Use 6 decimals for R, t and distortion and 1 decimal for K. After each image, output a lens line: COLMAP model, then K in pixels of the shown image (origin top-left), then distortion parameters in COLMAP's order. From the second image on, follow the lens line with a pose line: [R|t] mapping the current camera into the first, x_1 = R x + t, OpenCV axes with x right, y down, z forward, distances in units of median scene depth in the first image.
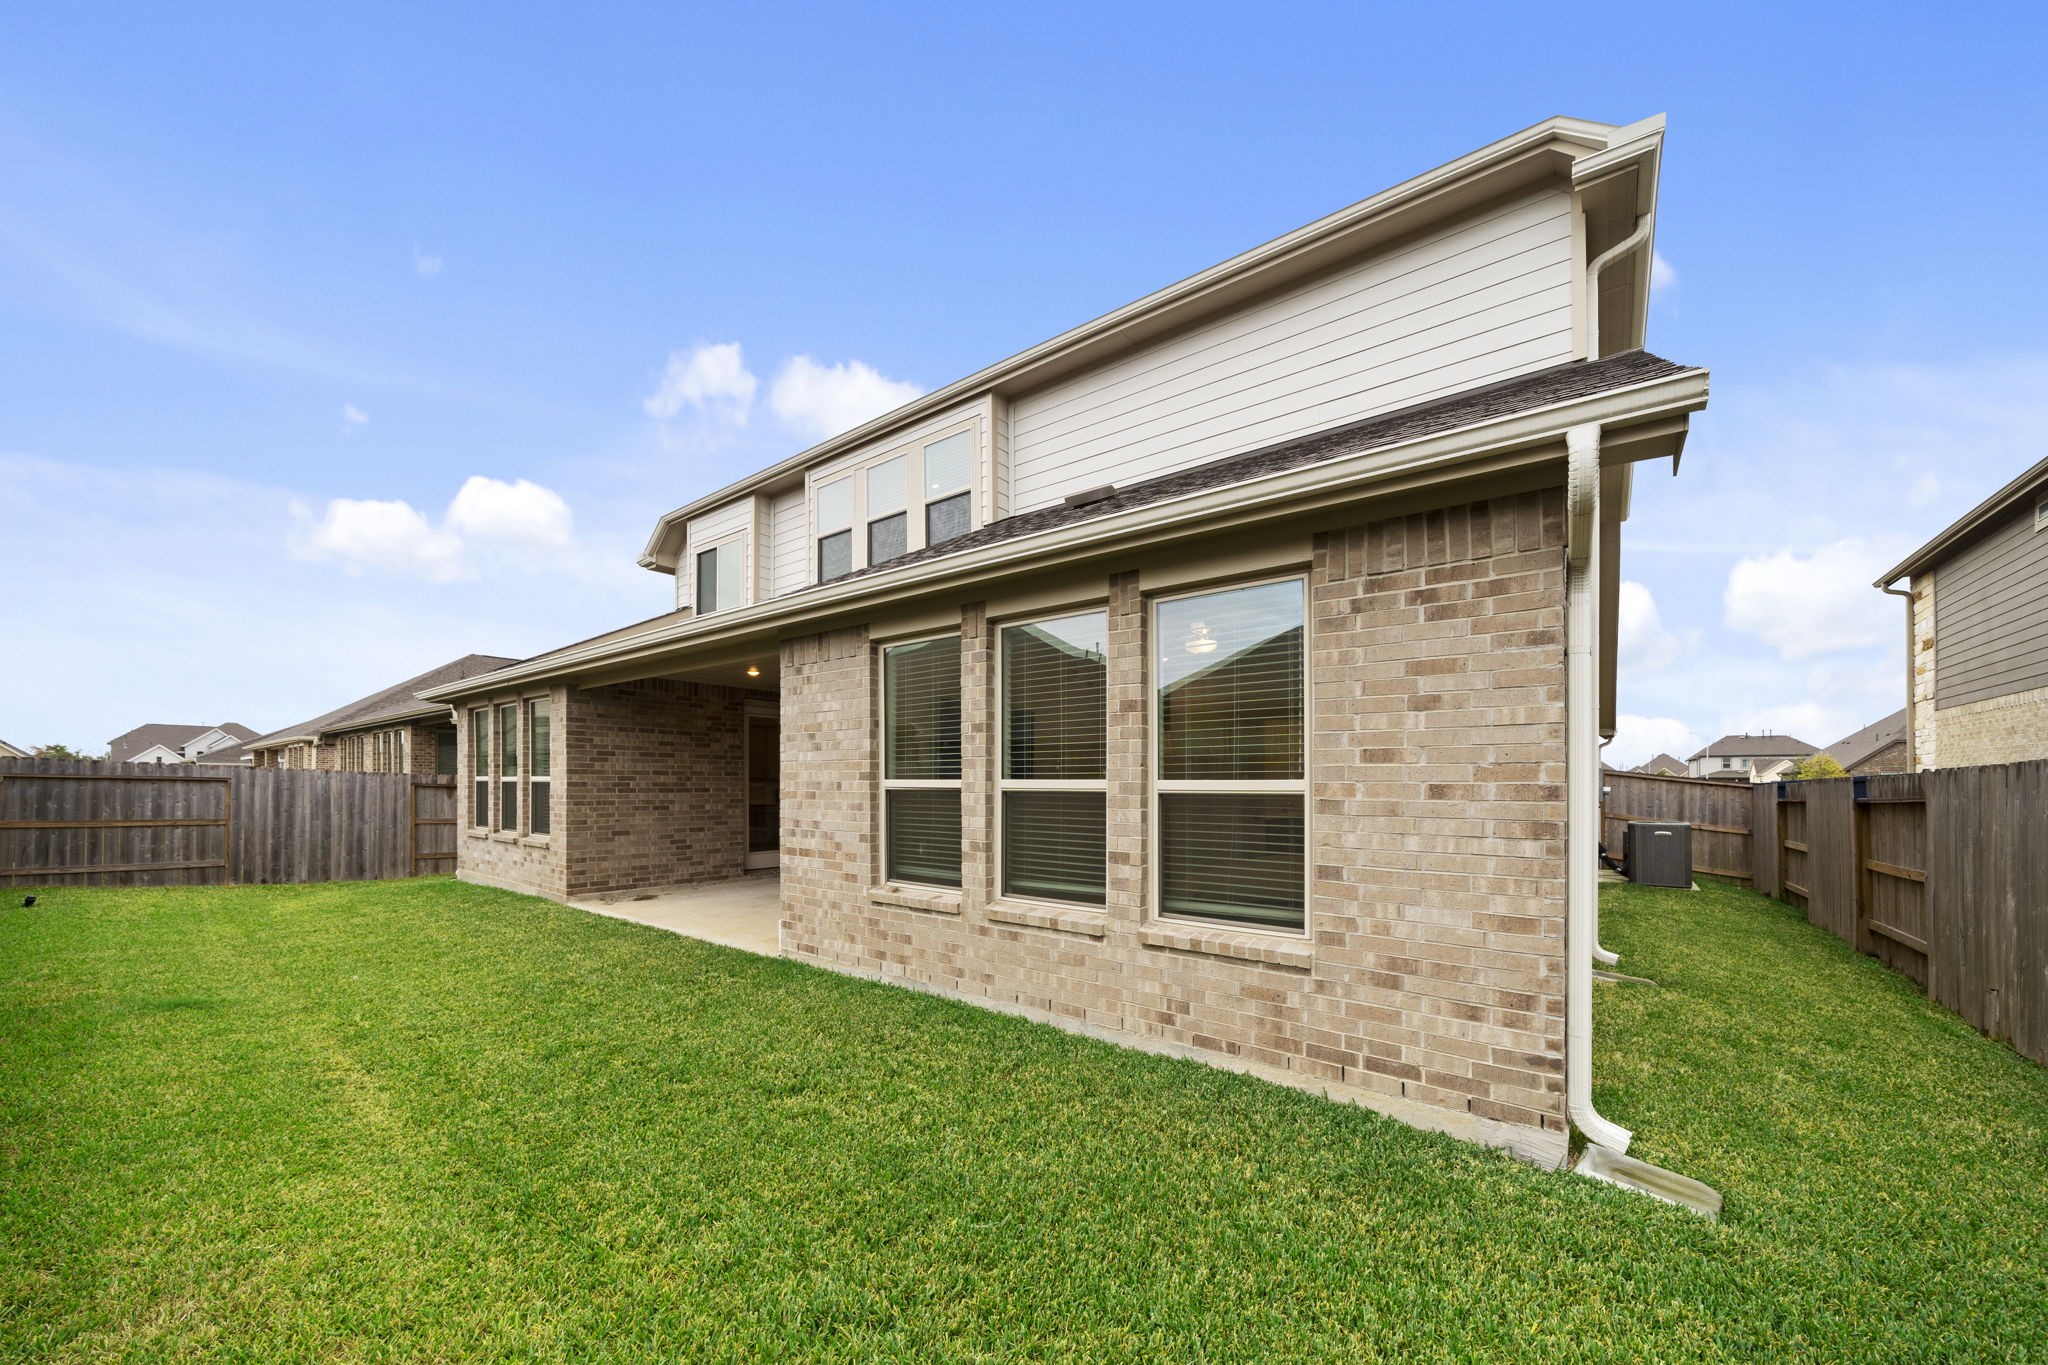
lens RADIAL K [[730.3, 0, 1020.9], [0, 730.3, 788.5], [0, 0, 1]] dist [-0.000653, -0.000042]
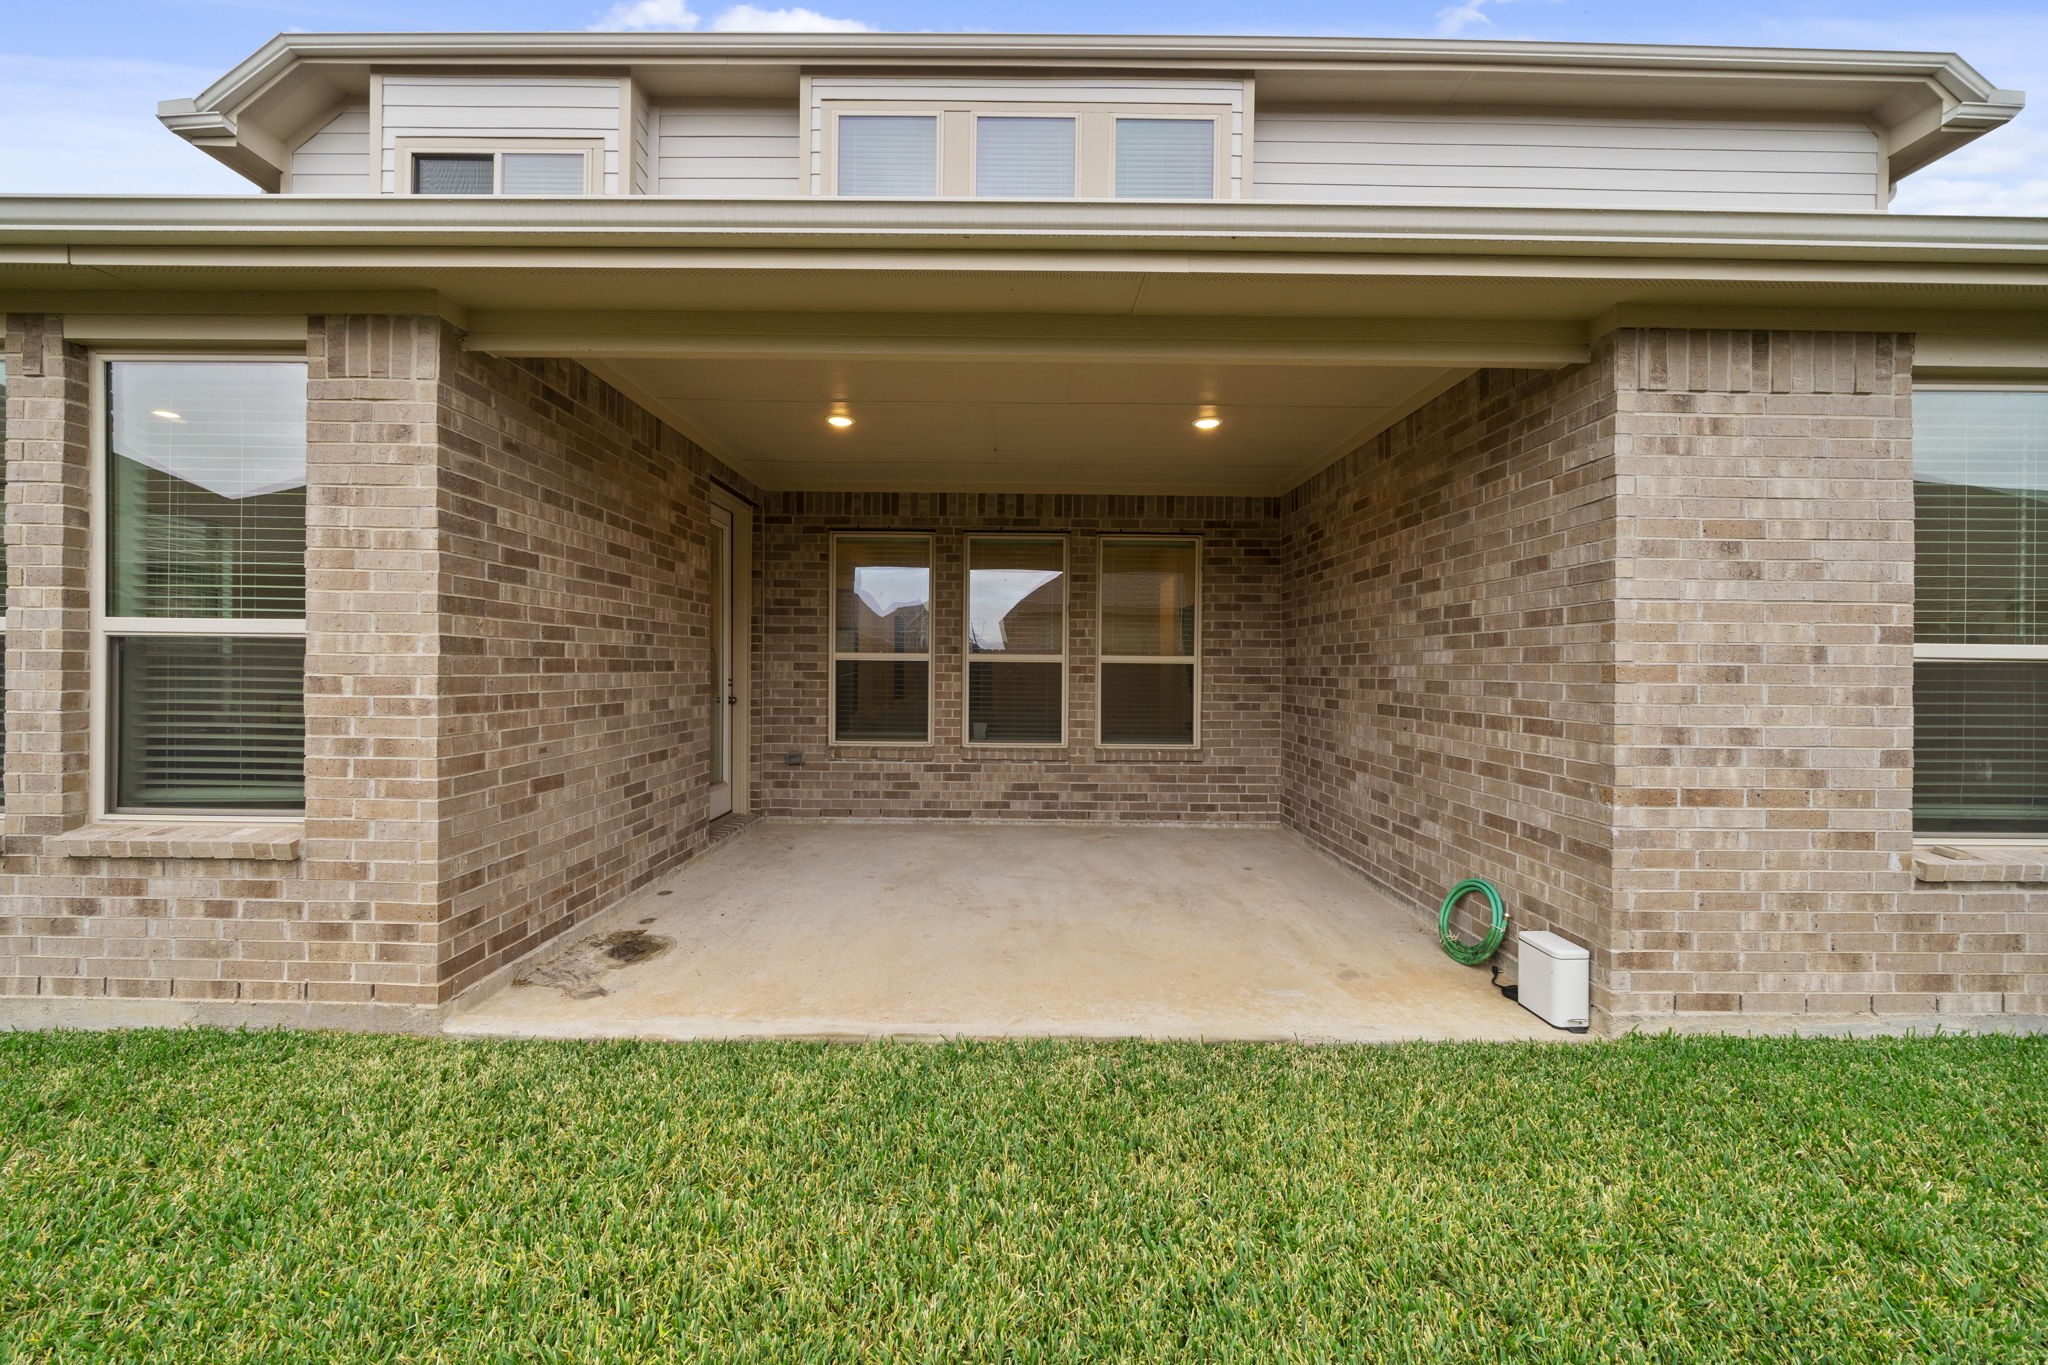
lens RADIAL K [[705.5, 0, 1020.4], [0, 705.5, 671.6], [0, 0, 1]] dist [-0.002886, -0.000192]
pose [[0.787969, -0.002903, 0.615708, -0.558595], [-0.000730, 0.999984, 0.005649, 0.003281], [-0.615715, -0.004901, 0.787954, 0.560184]]
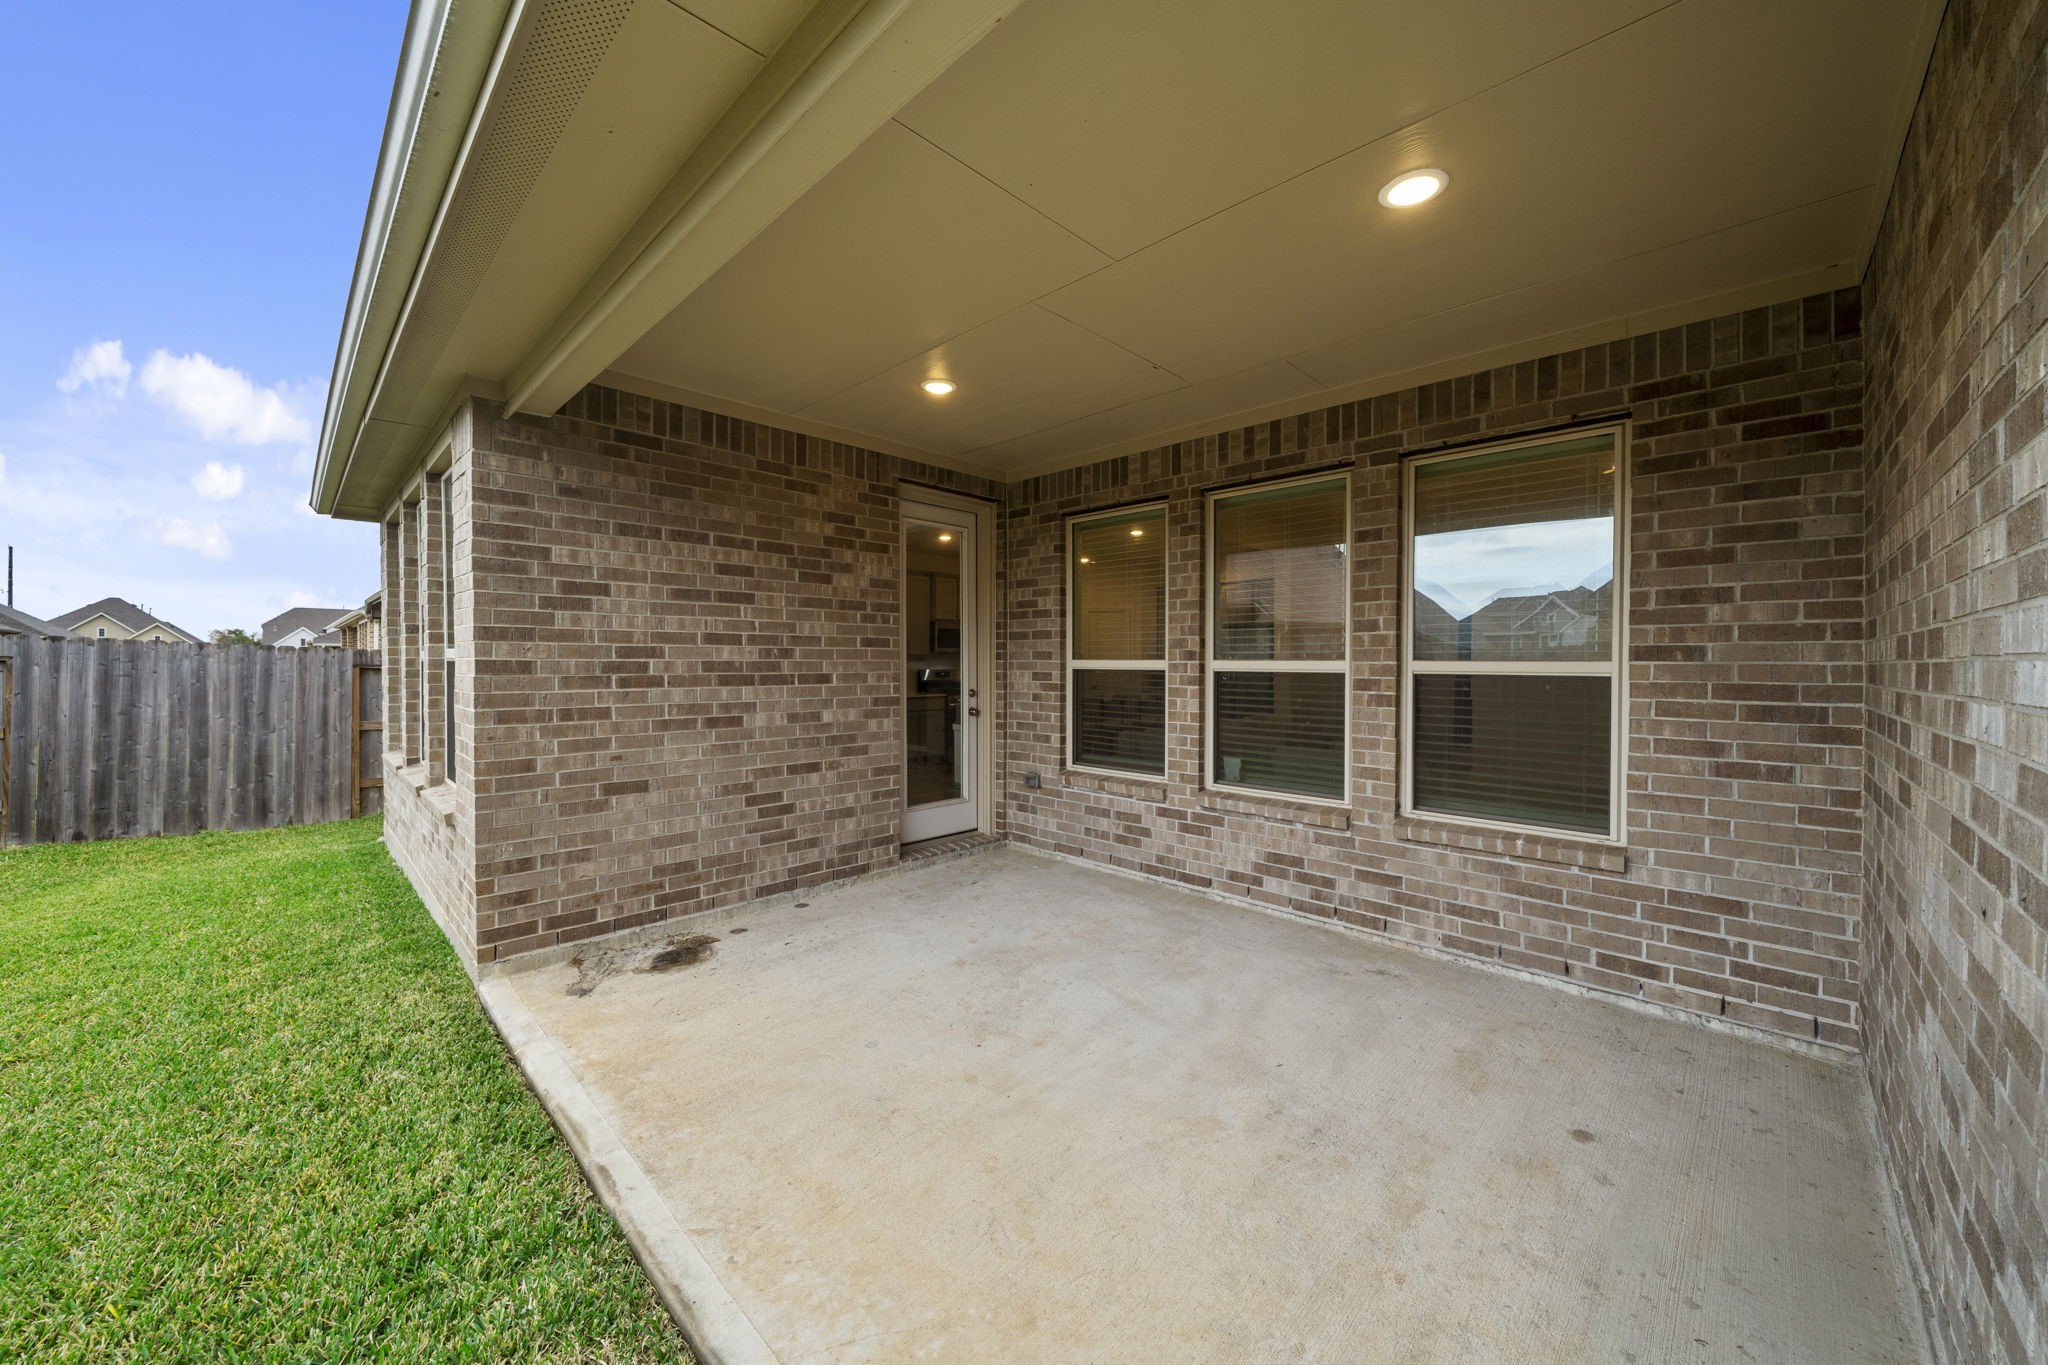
lens RADIAL K [[739.6, 0, 1024.1], [0, 739.6, 672.7], [0, 0, 1]] dist [-0.002378, -0.000221]
pose [[0.993219, -0.001224, -0.116249, -0.272396], [0.002189, 0.999964, 0.008171, -0.005164], [0.116235, -0.008370, 0.993186, 0.599743]]
